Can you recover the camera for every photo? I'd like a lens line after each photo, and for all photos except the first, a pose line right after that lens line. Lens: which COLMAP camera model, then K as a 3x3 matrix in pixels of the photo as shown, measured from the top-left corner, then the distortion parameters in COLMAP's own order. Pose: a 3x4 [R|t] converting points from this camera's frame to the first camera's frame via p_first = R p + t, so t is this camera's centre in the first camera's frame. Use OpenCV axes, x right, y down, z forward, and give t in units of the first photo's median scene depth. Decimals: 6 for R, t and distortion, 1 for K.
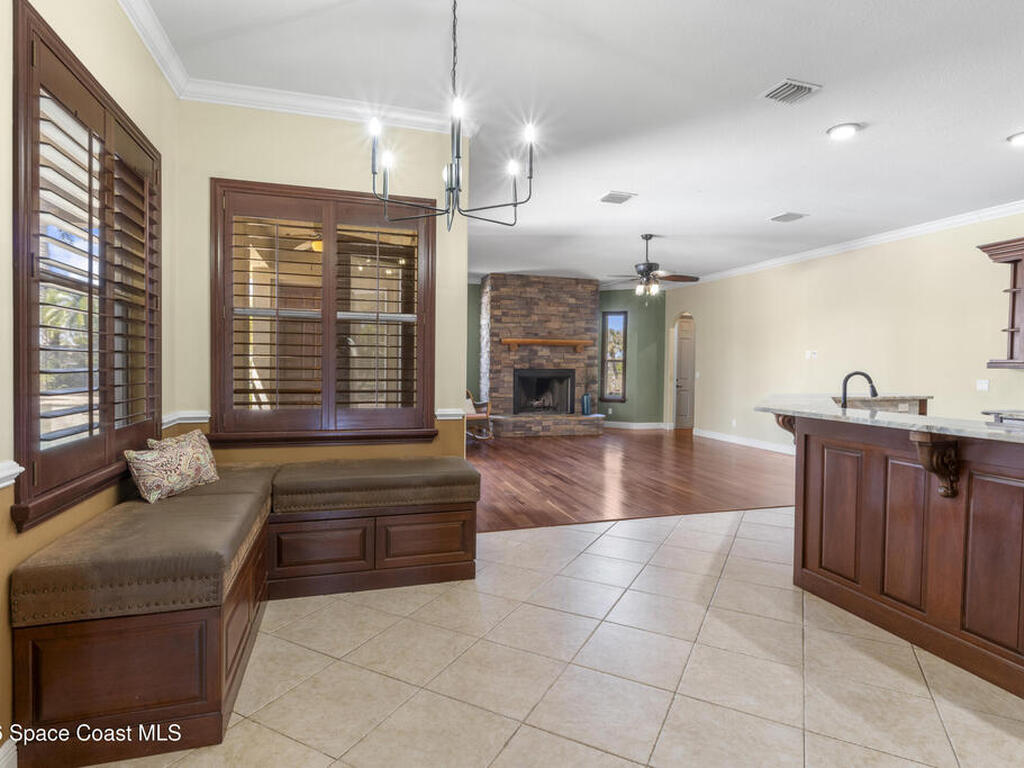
lens RADIAL K [[553.9, 0, 511.5], [0, 553.9, 376.6], [0, 0, 1]] dist [-0.000696, -0.000982]
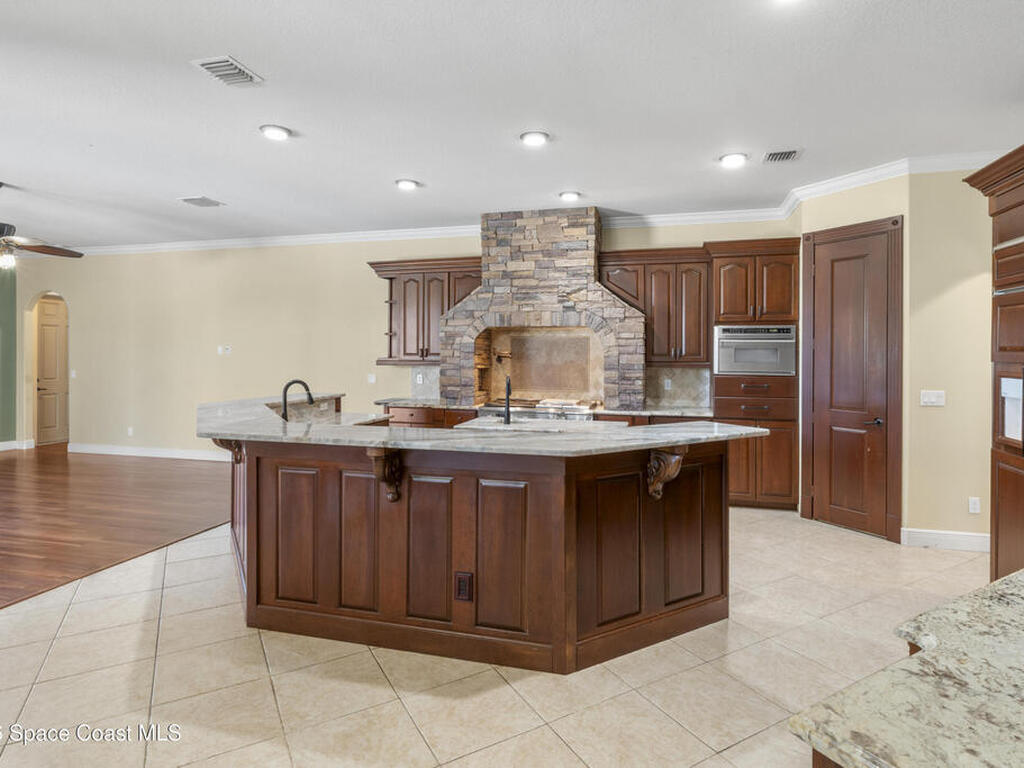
lens RADIAL K [[564.4, 0, 514.9], [0, 564.4, 351.5], [0, 0, 1]] dist [0.002565, 0.000758]
pose [[0.526195, -0.013729, 0.850253, -0.027697], [0.021703, 0.999761, 0.002712, -0.053545], [-0.850087, 0.017026, 0.526367, 0.130066]]
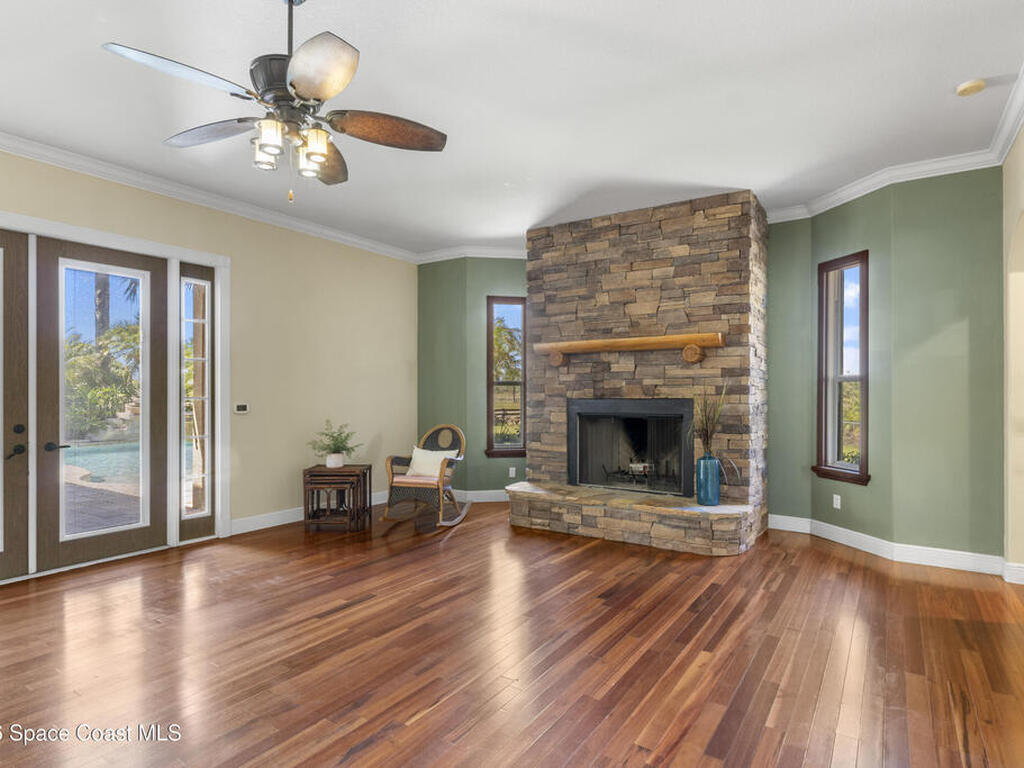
lens RADIAL K [[566.3, 0, 511.9], [0, 566.3, 391.3], [0, 0, 1]] dist [0.002405, 0.001392]
pose [[0.633230, -0.014834, -0.773822, 0.783880], [-0.007196, 0.999660, -0.025052, -0.014757], [0.773930, 0.021433, 0.632908, 1.218309]]
